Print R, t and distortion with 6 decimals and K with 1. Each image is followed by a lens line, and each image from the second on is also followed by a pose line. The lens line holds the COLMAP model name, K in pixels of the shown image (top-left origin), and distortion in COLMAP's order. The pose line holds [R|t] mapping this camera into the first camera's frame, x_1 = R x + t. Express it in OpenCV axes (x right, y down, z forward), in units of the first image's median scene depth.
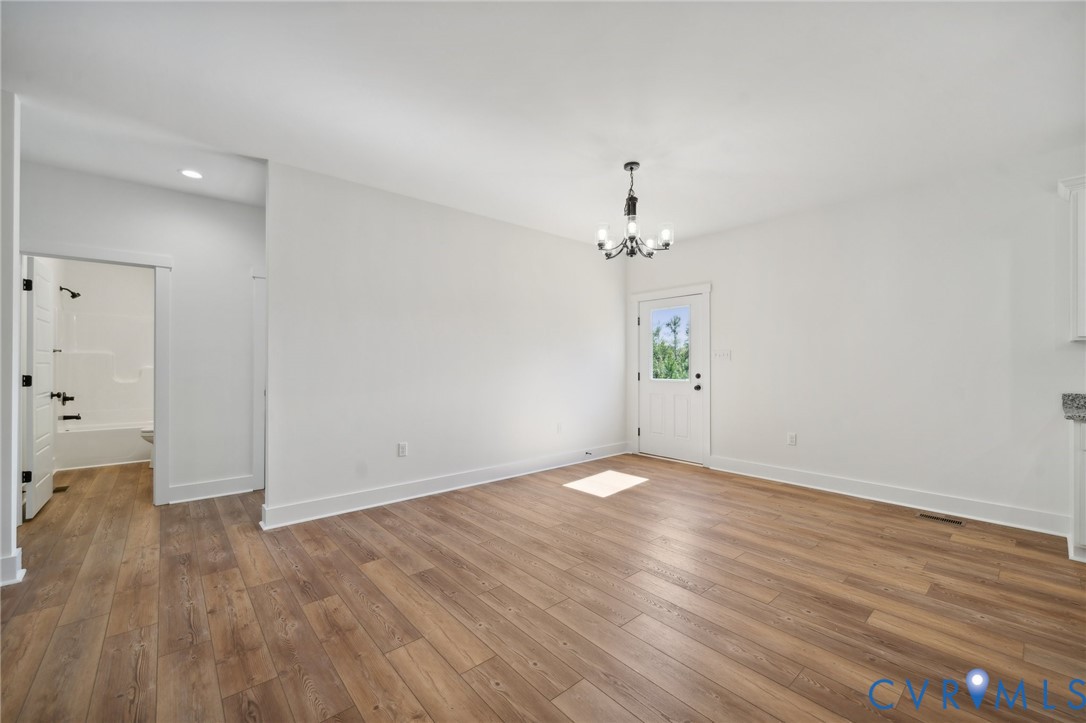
lens RADIAL K [[432.8, 0, 543.4], [0, 432.8, 359.6], [0, 0, 1]] dist [-0.002645, 0.000061]
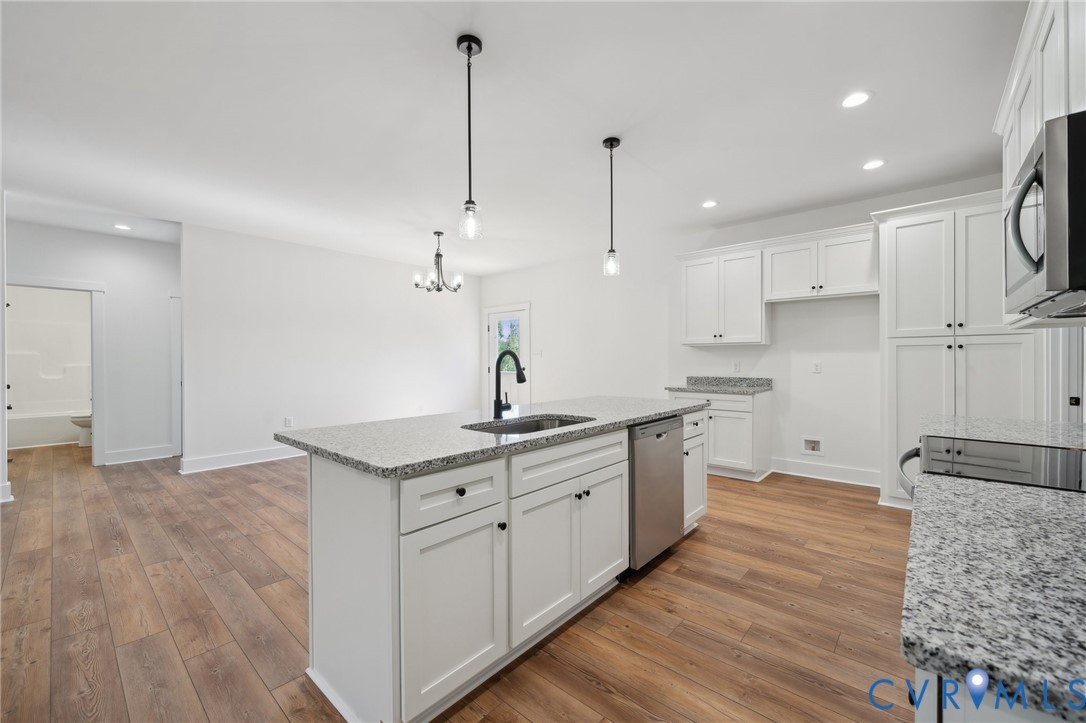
lens RADIAL K [[432.8, 0, 545.4], [0, 432.8, 360.5], [0, 0, 1]] dist [-0.002645, 0.000061]
pose [[0.991505, -0.005097, 0.129967, 0.390119], [0.003711, 0.999934, 0.010908, -0.006576], [-0.130014, -0.010334, 0.991458, -0.614861]]
